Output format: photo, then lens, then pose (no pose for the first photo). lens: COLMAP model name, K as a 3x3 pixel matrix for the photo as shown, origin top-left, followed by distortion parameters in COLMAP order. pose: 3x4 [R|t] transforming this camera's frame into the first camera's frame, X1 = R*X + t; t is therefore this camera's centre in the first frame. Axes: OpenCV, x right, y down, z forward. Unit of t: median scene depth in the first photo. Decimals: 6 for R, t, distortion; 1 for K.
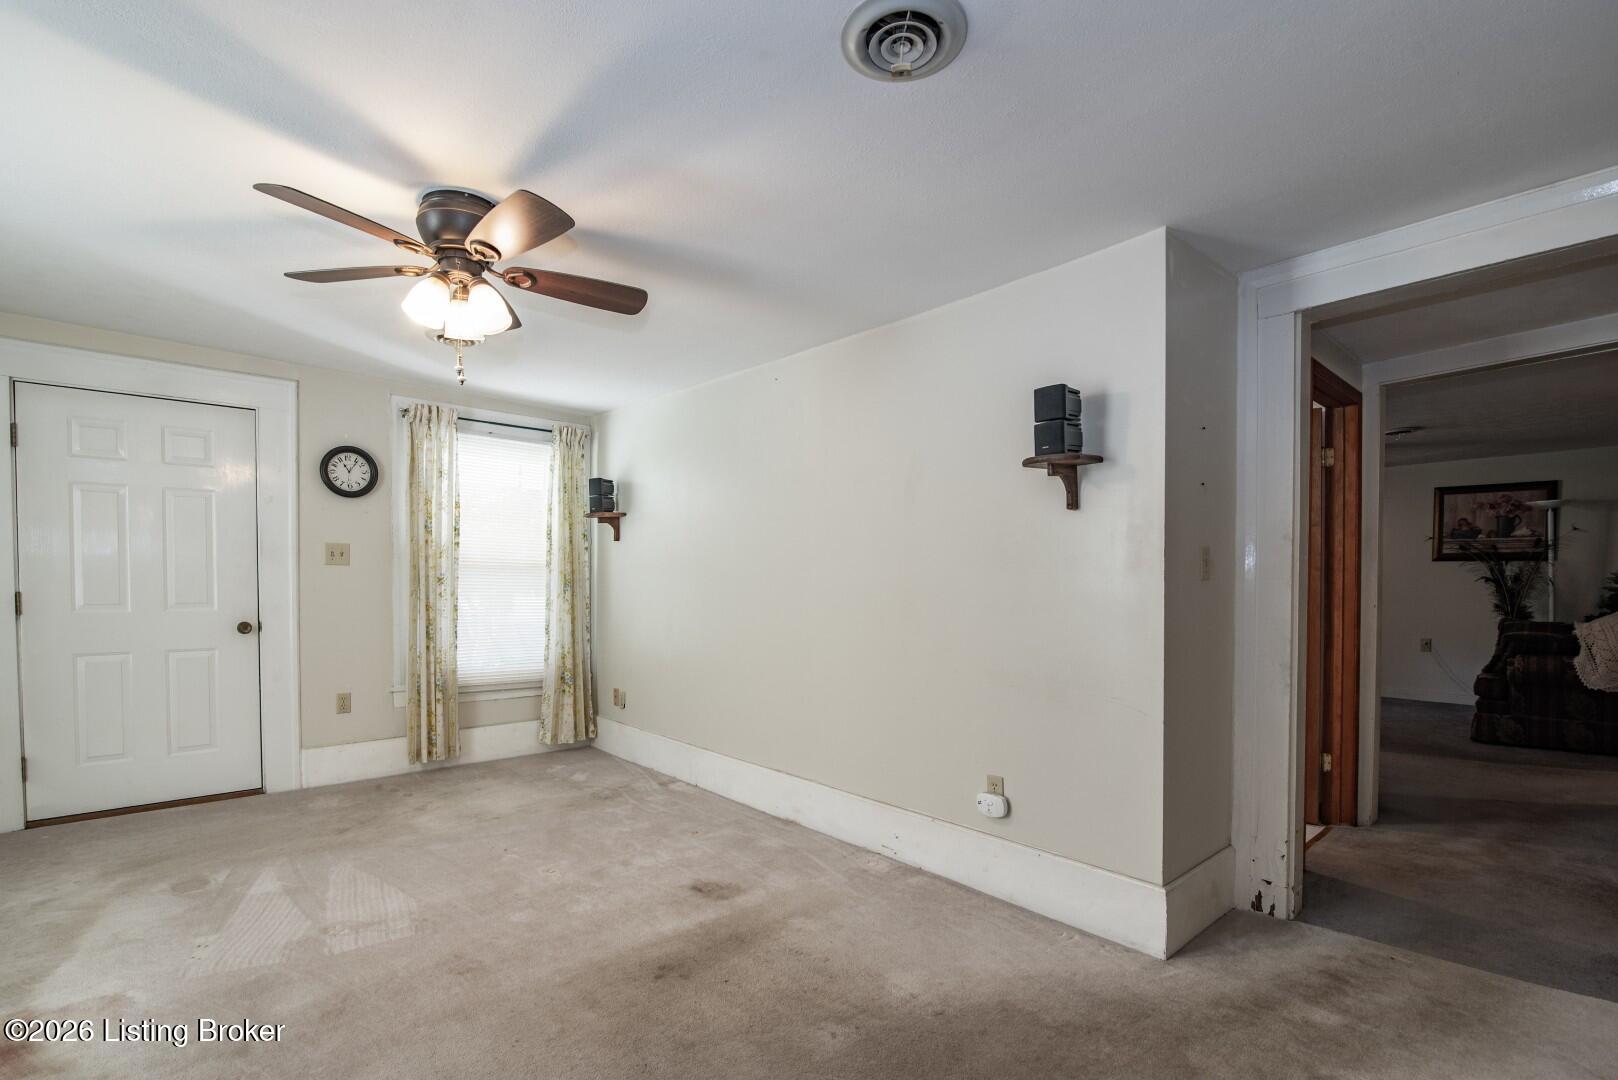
lens RADIAL K [[746.2, 0, 799.7], [0, 746.2, 585.0], [0, 0, 1]] dist [-0.018387, 0.000935]
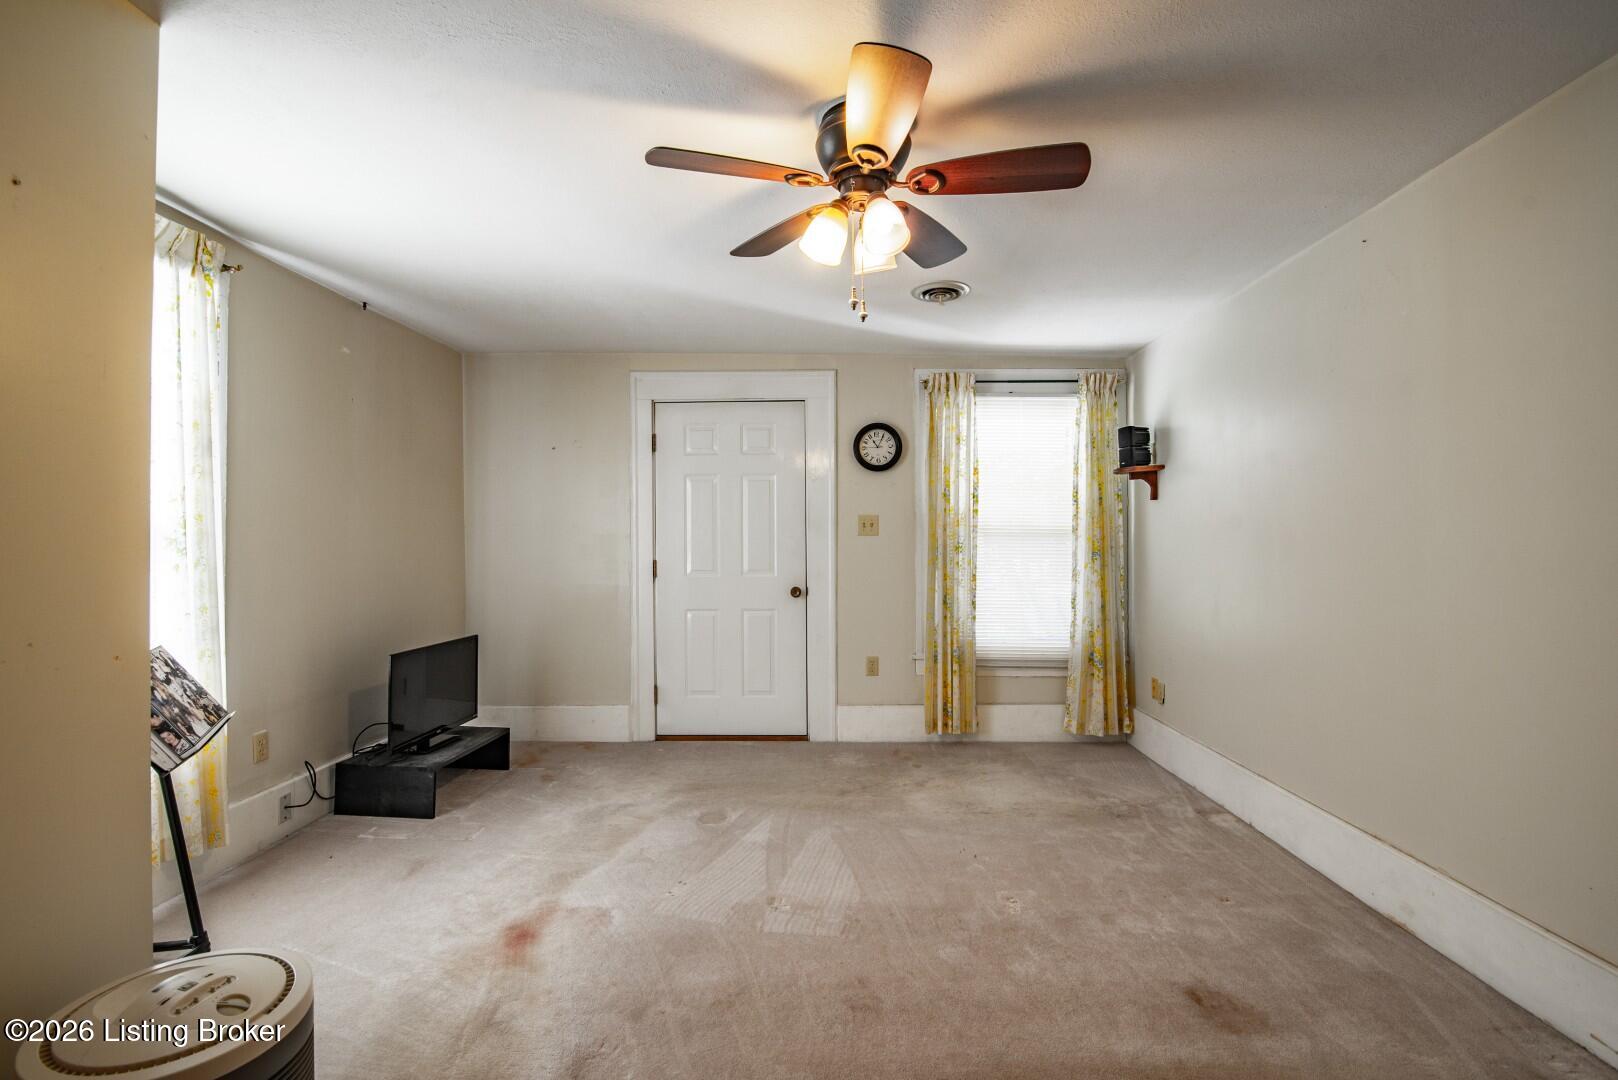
lens RADIAL K [[746.2, 0, 799.1], [0, 746.2, 539.8], [0, 0, 1]] dist [-0.018387, 0.000935]
pose [[0.725773, -0.018353, -0.687690, 0.049419], [0.004079, 0.999741, -0.022376, 0.003404], [0.687922, 0.013435, 0.725660, 0.180226]]
